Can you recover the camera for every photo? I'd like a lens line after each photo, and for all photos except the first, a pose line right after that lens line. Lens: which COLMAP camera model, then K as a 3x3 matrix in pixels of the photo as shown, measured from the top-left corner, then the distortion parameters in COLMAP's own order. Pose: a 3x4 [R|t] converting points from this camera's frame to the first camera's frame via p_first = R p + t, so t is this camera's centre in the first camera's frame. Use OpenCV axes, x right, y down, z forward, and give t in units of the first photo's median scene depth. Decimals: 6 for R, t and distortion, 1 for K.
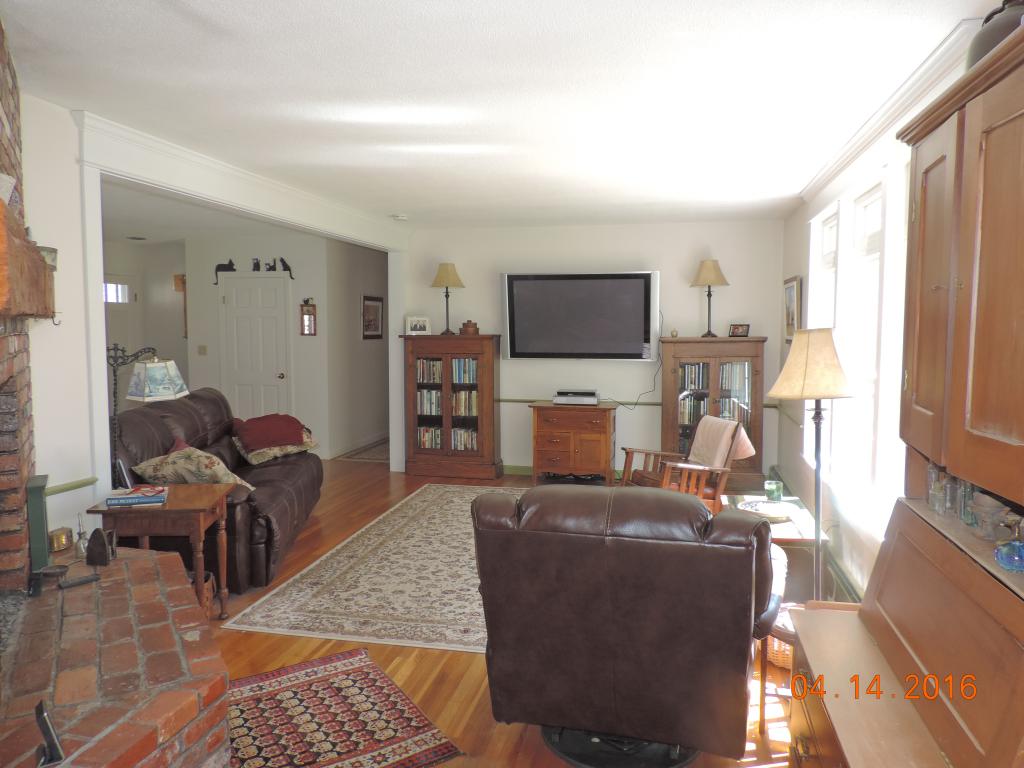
lens RADIAL K [[729.6, 0, 513.7], [0, 729.6, 383.2], [0, 0, 1]] dist [-0.014542, 0.003378]
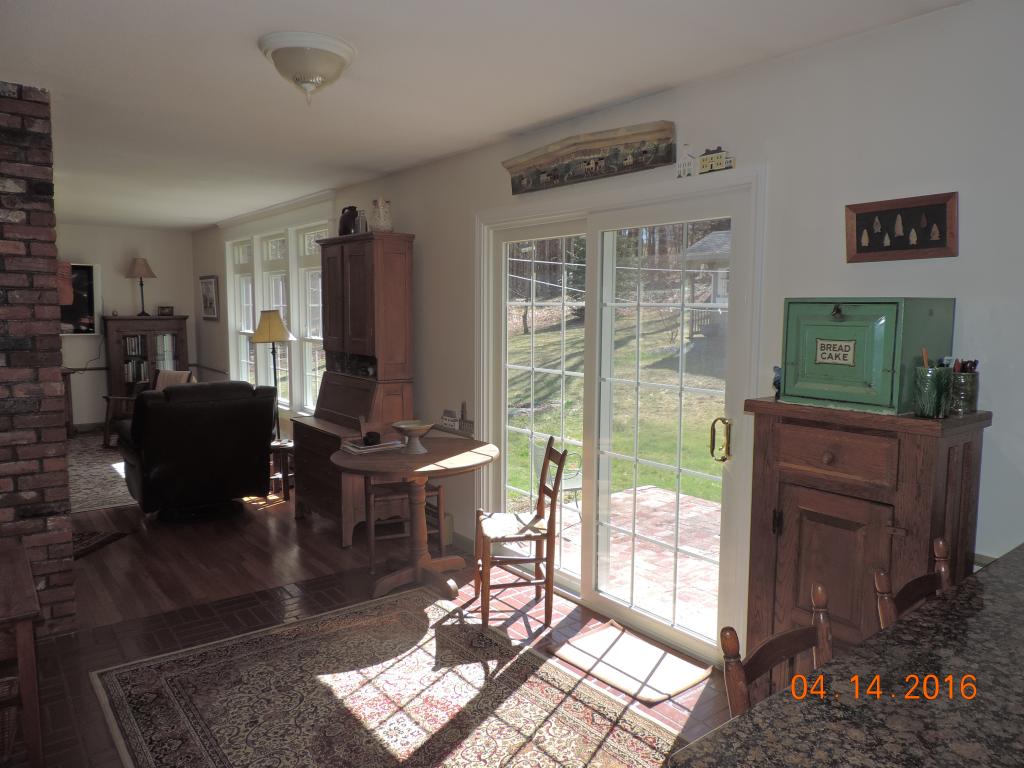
lens RADIAL K [[729.6, 0, 514.1], [0, 729.6, 384.8], [0, 0, 1]] dist [-0.014542, 0.003378]
pose [[0.647556, -0.075071, 0.758311, -0.388968], [0.049396, 0.997178, 0.056537, 0.026386], [-0.760415, 0.000847, 0.649437, -0.481487]]
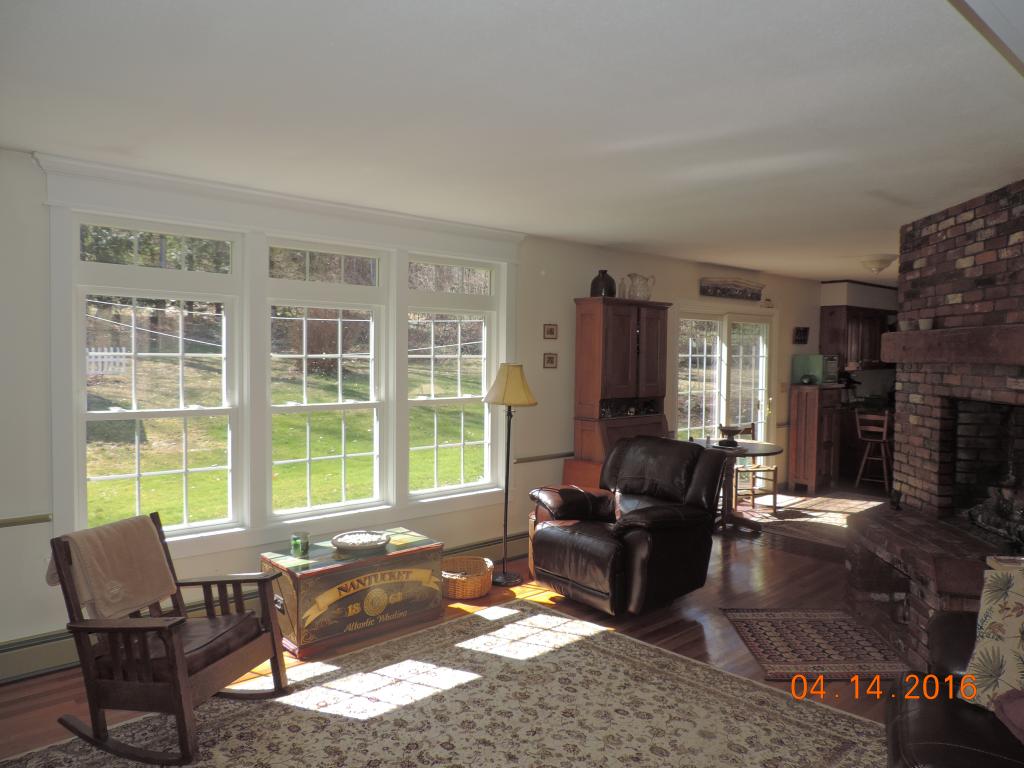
lens RADIAL K [[729.6, 0, 508.5], [0, 729.6, 385.2], [0, 0, 1]] dist [-0.014542, 0.003378]
pose [[-0.817025, -0.039363, 0.575257, -0.312858], [0.031350, 0.993159, 0.112484, -0.117798], [-0.575749, 0.109937, -0.810202, 1.299736]]
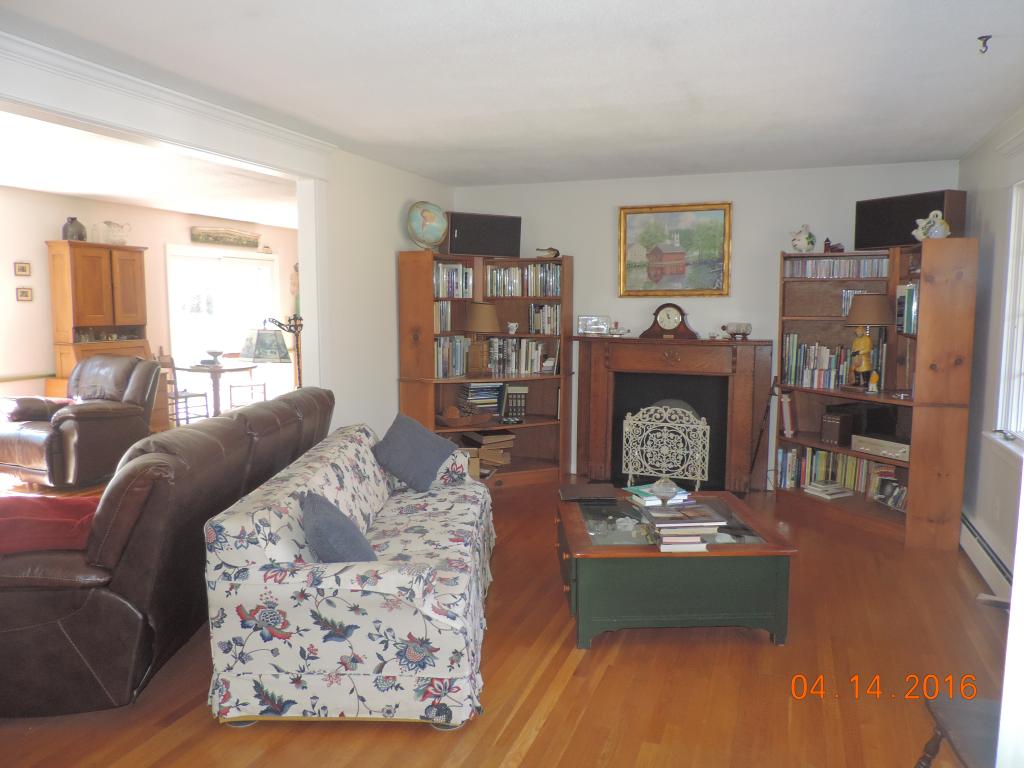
lens RADIAL K [[729.6, 0, 513.1], [0, 729.6, 383.9], [0, 0, 1]] dist [-0.014542, 0.003378]
pose [[-0.989268, -0.035745, 0.141674, -0.766479], [-0.007857, 0.981225, 0.192705, -0.126921], [-0.145902, 0.189524, -0.970975, 1.509857]]
